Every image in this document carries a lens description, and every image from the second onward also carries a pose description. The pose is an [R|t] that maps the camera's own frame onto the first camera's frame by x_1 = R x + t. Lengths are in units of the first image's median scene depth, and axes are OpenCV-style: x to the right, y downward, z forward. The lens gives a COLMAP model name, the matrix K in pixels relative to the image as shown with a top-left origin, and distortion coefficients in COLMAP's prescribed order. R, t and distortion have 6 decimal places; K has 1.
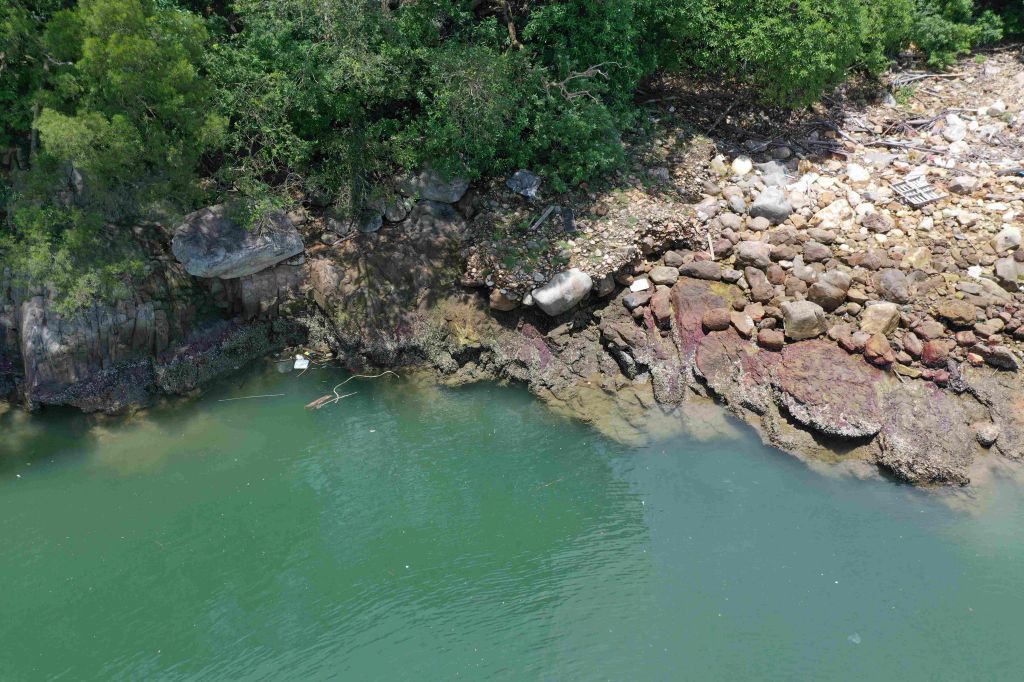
lens RADIAL K [[850.1, 0, 512.0], [0, 850.1, 341.0], [0, 0, 1]] dist [-0.020110, -0.002837]
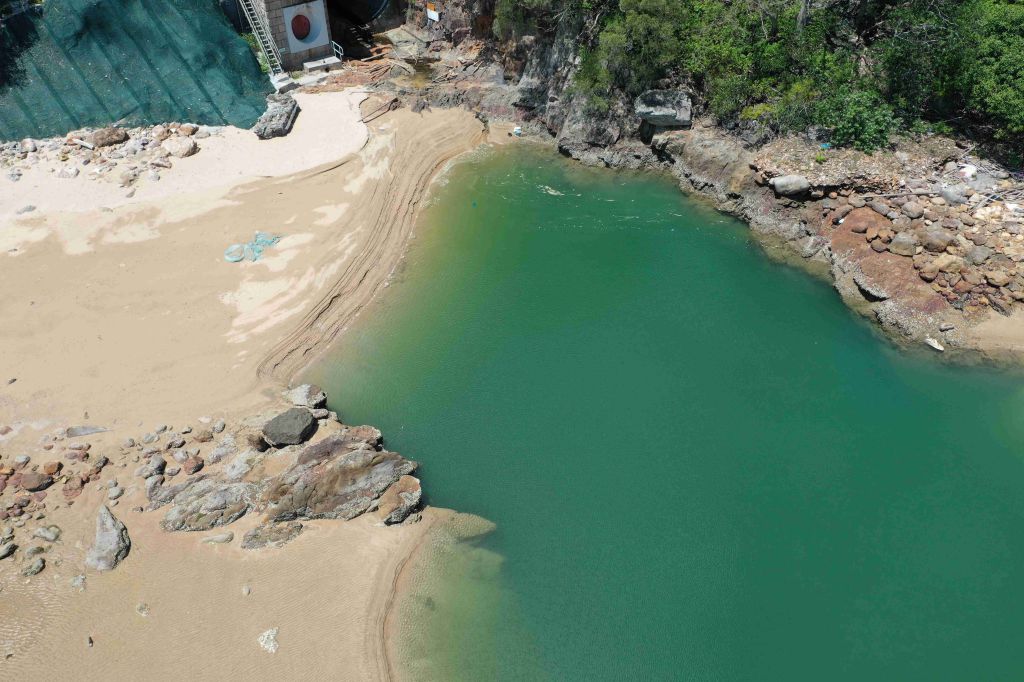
lens RADIAL K [[806.2, 0, 512.2], [0, 806.2, 339.5], [0, 0, 1]] dist [0.003208, 0.006445]
pose [[0.726263, 0.448156, -0.521246, 0.701563], [-0.424398, 0.888821, 0.172867, 0.203525], [0.540766, 0.095669, 0.835715, -0.822948]]
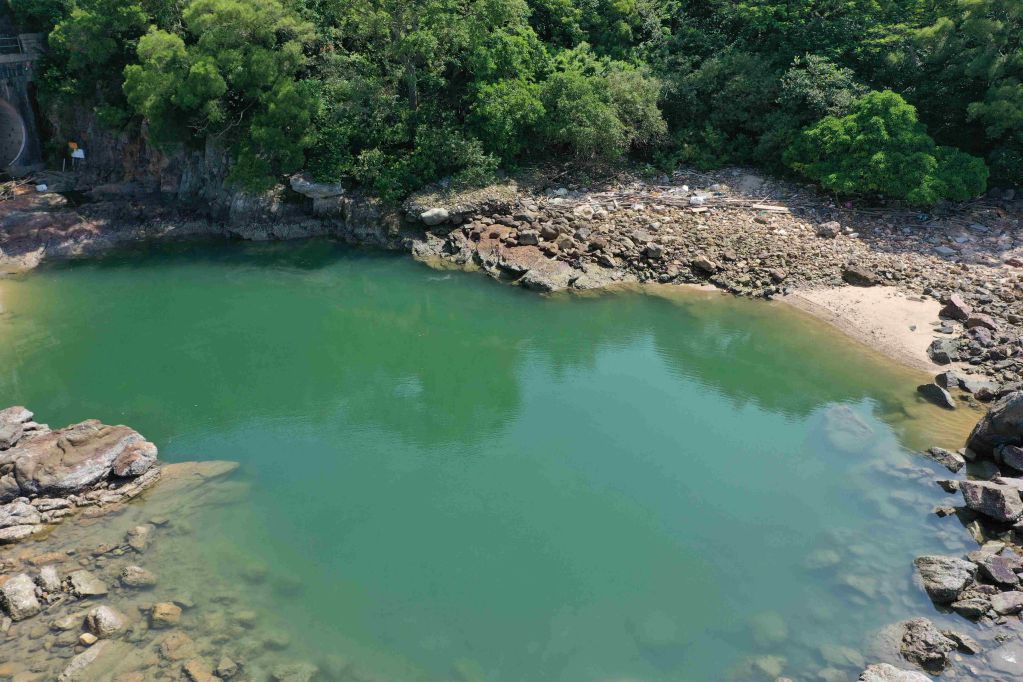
lens RADIAL K [[812.6, 0, 513.2], [0, 812.6, 342.6], [0, 0, 1]] dist [0.011383, 0.006995]
pose [[0.949406, 0.139566, -0.281335, 0.924886], [-0.197364, 0.961975, -0.188815, 0.643728], [0.244285, 0.234788, 0.940850, -0.949250]]
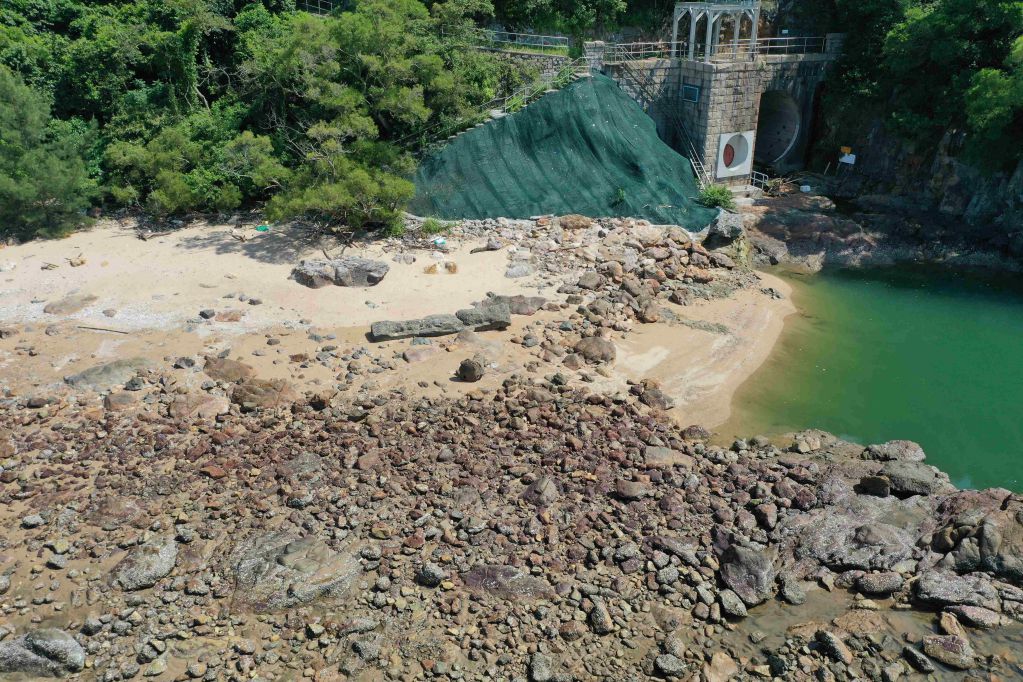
lens RADIAL K [[811.3, 0, 516.1], [0, 811.3, 340.4], [0, 0, 1]] dist [0.008719, 0.006681]
pose [[0.556664, 0.342604, -0.756801, 0.302580], [-0.509674, 0.860245, 0.014543, 0.801471], [0.656017, 0.377626, 0.653483, -1.056039]]
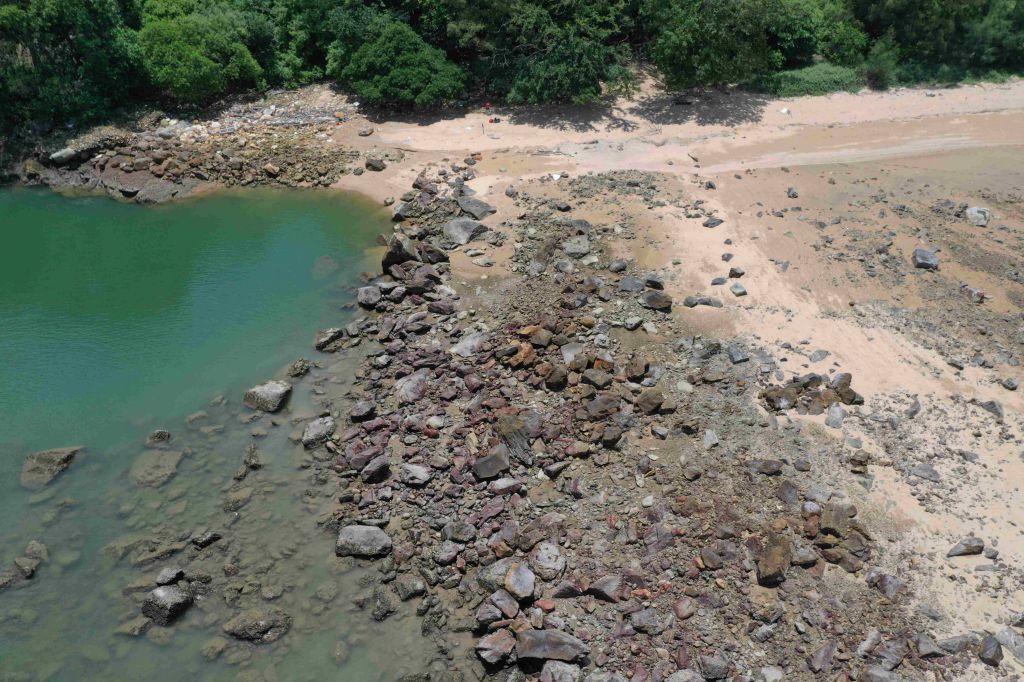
lens RADIAL K [[833.4, 0, 512.0], [0, 833.4, 341.0], [0, 0, 1]] dist [-0.001196, -0.000081]
pose [[0.999248, 0.004515, -0.038516, 1.703271], [-0.007460, 0.997028, -0.076676, 0.783572], [0.038055, 0.076906, 0.996312, -1.749986]]
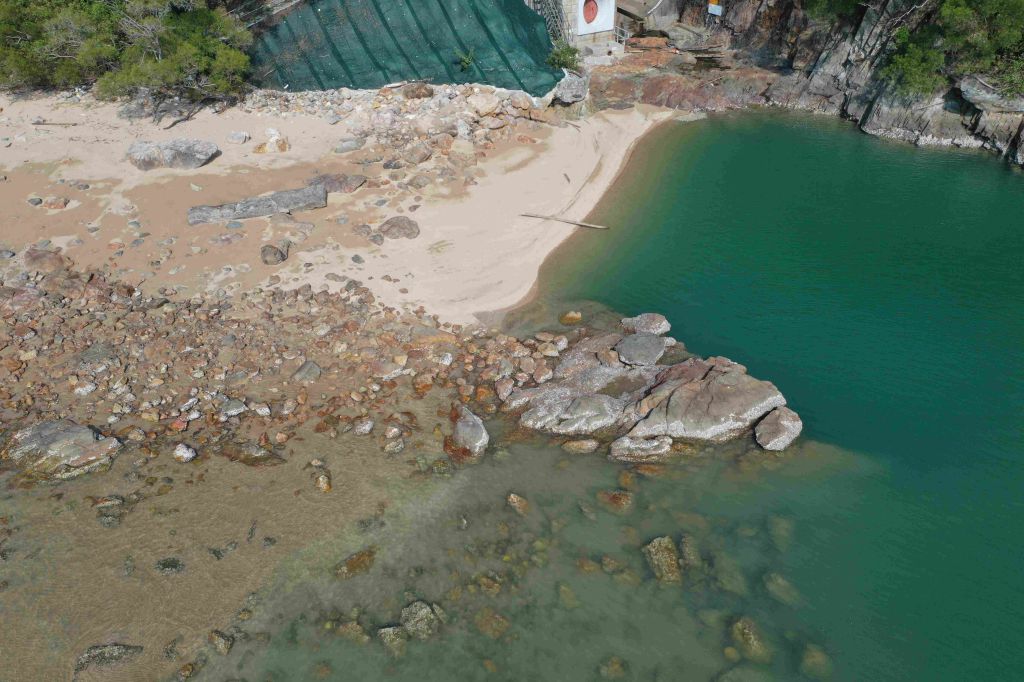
lens RADIAL K [[799.8, 0, 512.0], [0, 799.8, 341.0], [0, 0, 1]] dist [-0.012500, 0.001191]
pose [[0.585073, 0.468254, -0.662139, 0.500576], [-0.486292, 0.855964, 0.175631, 0.579422], [0.649007, 0.219236, 0.728509, -0.918019]]
